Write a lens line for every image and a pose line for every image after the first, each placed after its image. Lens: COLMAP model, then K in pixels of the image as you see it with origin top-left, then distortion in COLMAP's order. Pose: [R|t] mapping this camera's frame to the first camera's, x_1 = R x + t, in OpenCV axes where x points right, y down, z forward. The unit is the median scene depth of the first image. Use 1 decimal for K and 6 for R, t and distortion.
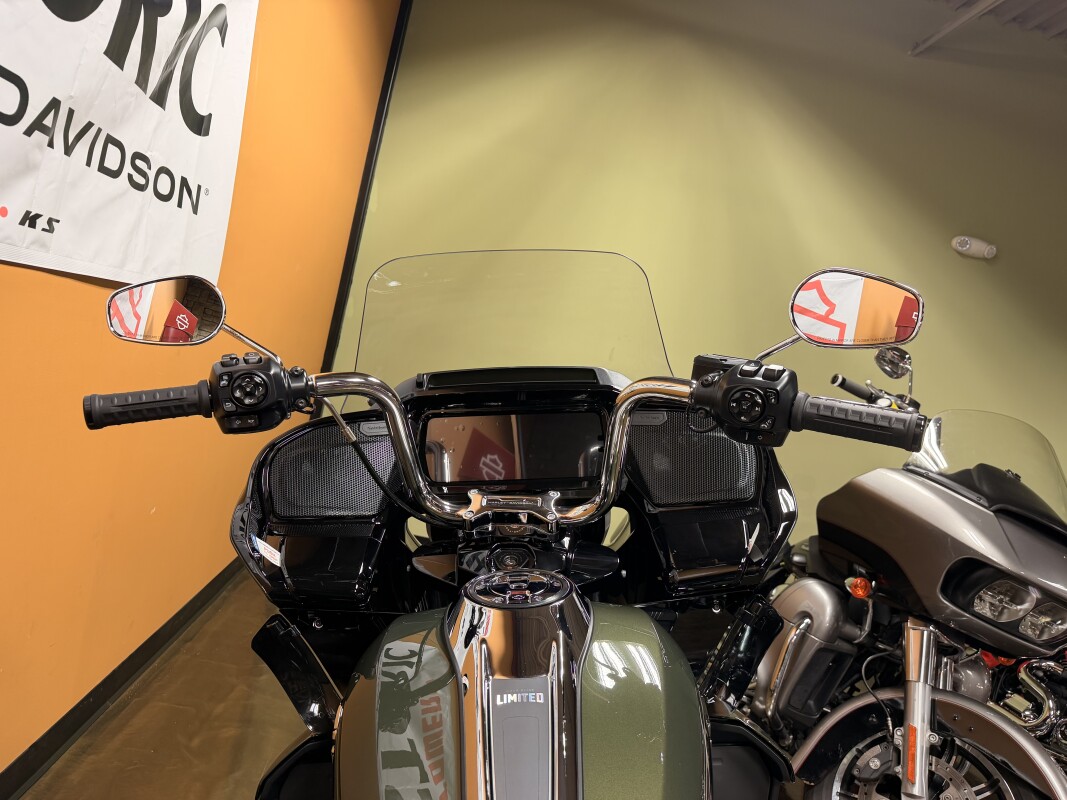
lens RADIAL K [[754.5, 0, 533.5], [0, 754.5, 400.0], [0, 0, 1]] dist [0.003661, -0.001355]
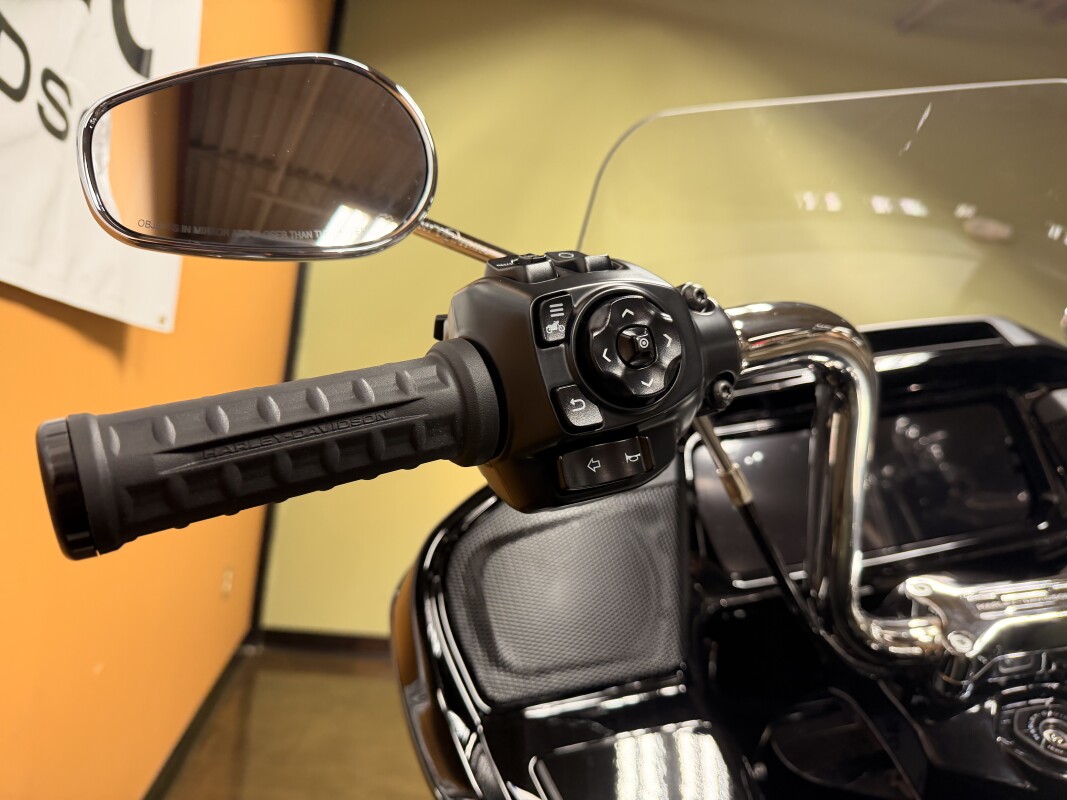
lens RADIAL K [[756.2, 0, 533.5], [0, 756.2, 400.0], [0, 0, 1]] dist [-0.009287, -0.006578]
pose [[0.987292, -0.105164, 0.119140, -0.363279], [0.113342, 0.991488, -0.064066, 0.016303], [-0.111389, 0.076755, 0.990808, 0.578534]]
